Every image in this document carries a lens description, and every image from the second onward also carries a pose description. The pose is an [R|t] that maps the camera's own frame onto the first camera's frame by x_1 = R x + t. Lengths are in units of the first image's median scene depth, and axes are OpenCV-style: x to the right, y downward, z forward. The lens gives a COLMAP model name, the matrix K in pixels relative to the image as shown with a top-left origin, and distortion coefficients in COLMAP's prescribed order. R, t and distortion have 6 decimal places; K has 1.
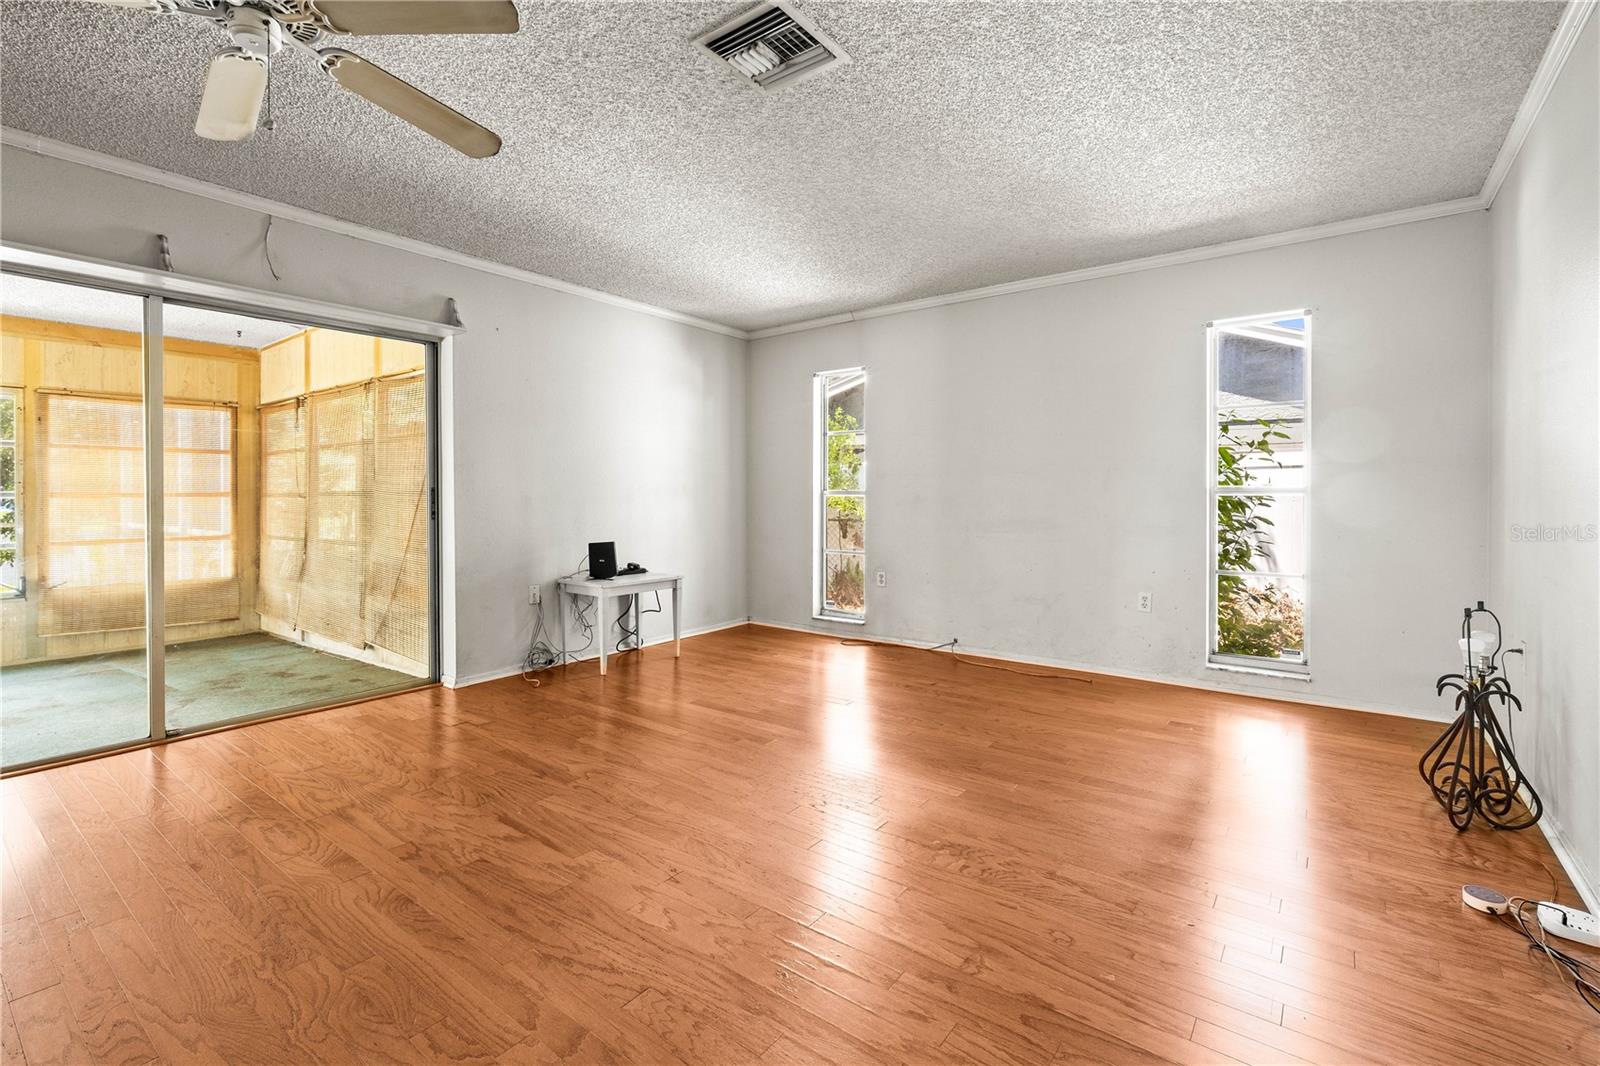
lens RADIAL K [[711.9, 0, 799.4], [0, 711.9, 503.9], [0, 0, 1]] dist [0.000150, -0.000050]
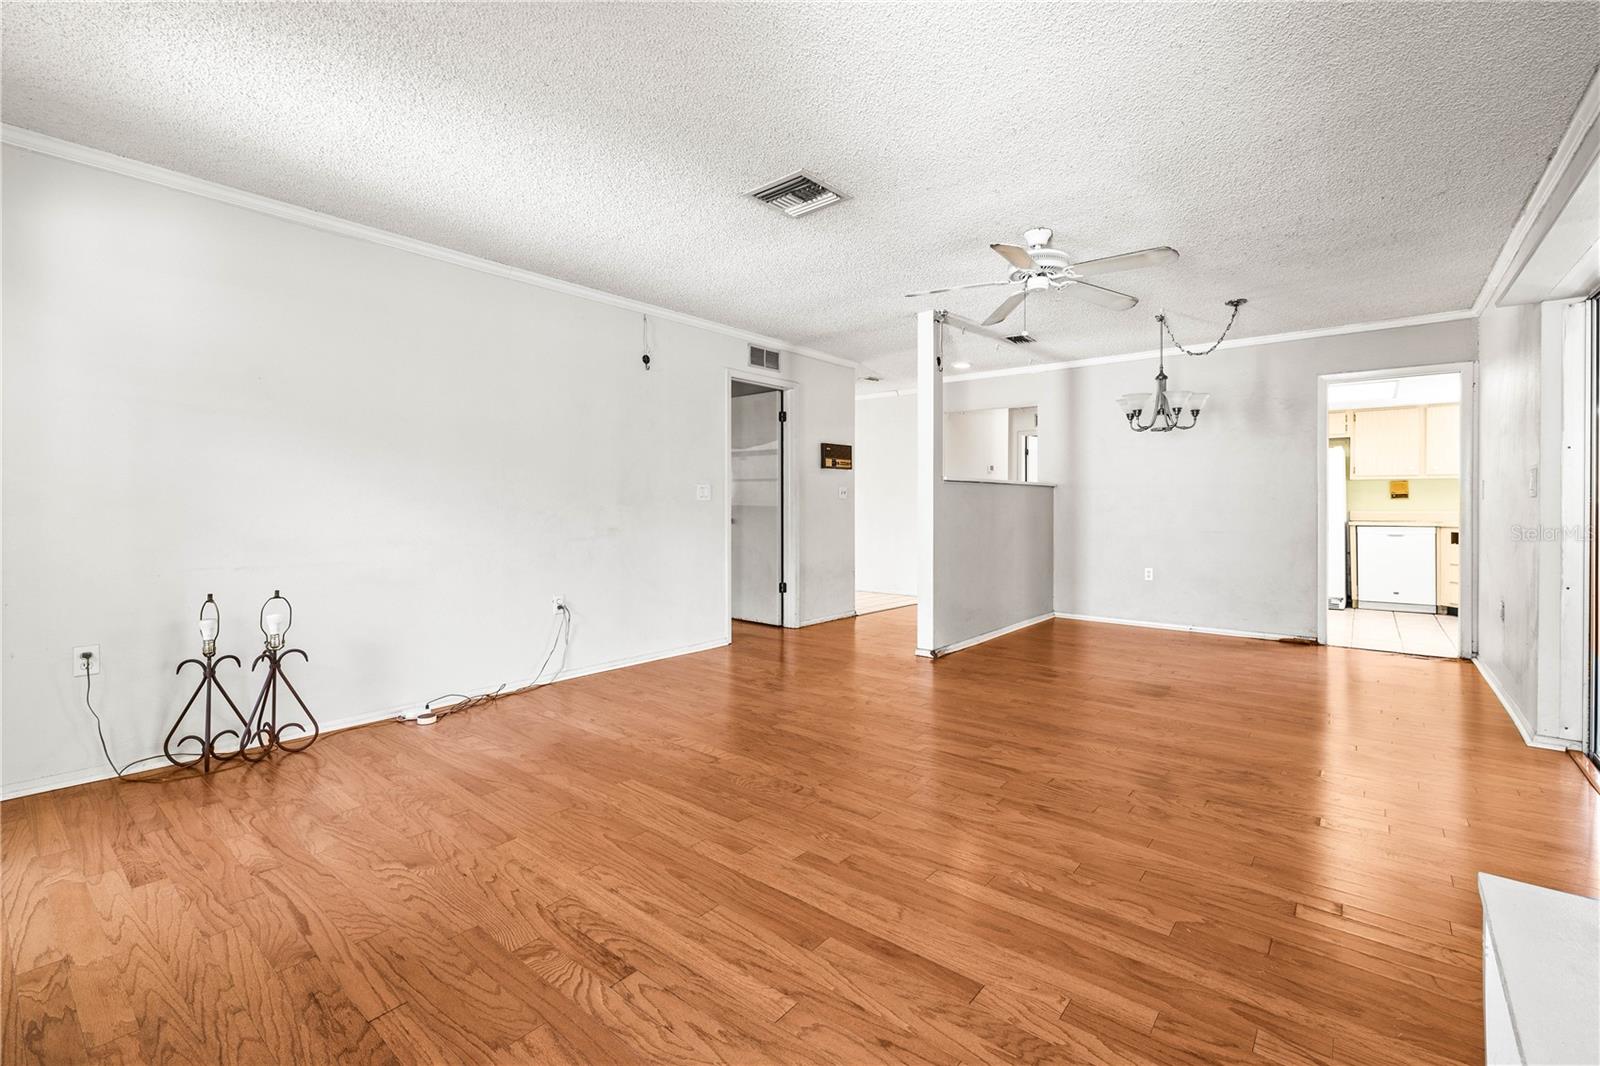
lens RADIAL K [[711.9, 0, 799.4], [0, 711.9, 503.9], [0, 0, 1]] dist [0.000150, -0.000050]
pose [[-0.999169, 0.001827, 0.040707, -0.083026], [0.002080, 0.999979, 0.006173, -0.027204], [-0.040694, 0.006252, -0.999152, 1.987067]]
